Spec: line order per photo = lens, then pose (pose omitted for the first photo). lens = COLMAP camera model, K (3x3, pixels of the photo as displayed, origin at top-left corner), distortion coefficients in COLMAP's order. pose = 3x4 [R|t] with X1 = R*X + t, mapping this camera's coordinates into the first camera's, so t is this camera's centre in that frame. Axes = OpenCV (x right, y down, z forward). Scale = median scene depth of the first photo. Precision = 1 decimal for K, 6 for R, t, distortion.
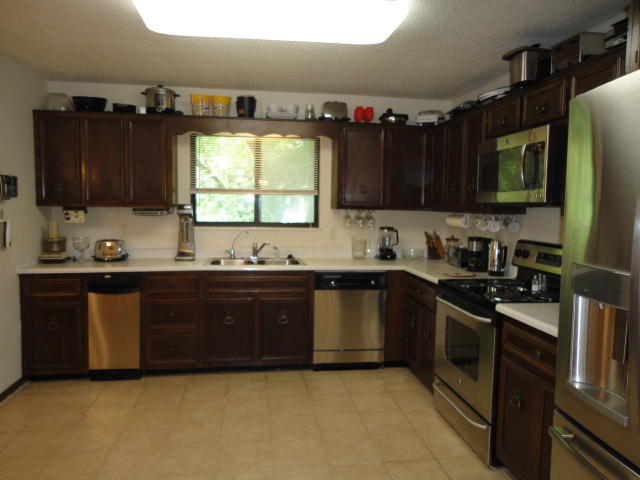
lens RADIAL K [[471.4, 0, 317.5], [0, 471.4, 235.4], [0, 0, 1]] dist [0.005260, 0.004615]
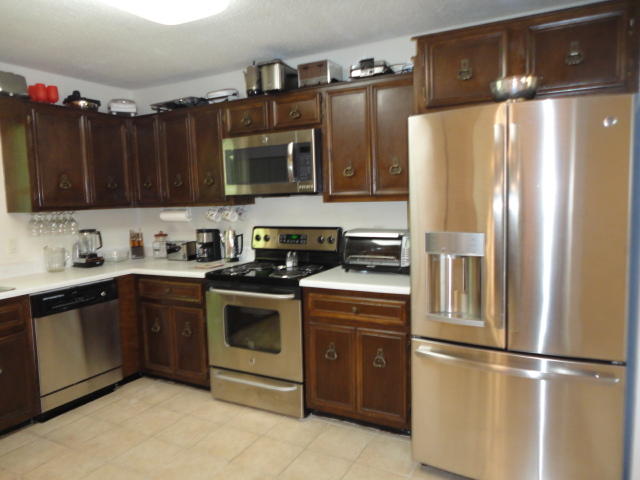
lens RADIAL K [[471.4, 0, 317.5], [0, 471.4, 235.4], [0, 0, 1]] dist [0.005260, 0.004615]
pose [[0.596338, -0.107218, 0.795541, -0.332087], [0.098662, 0.993316, 0.059915, -0.019452], [-0.796647, 0.042760, 0.602930, 0.166398]]
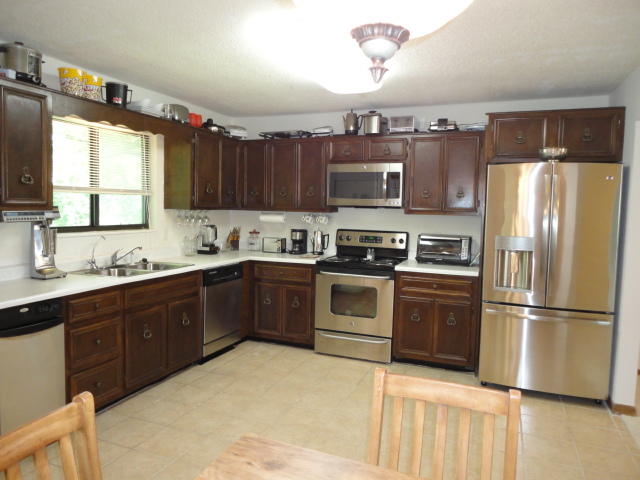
lens RADIAL K [[476.3, 0, 318.8], [0, 476.3, 234.6], [0, 0, 1]] dist [0.005252, 0.001444]
pose [[0.490742, -0.058578, 0.869334, -0.808686], [0.046016, 0.998088, 0.041277, -0.033852], [-0.870089, 0.019747, 0.492499, 0.252561]]
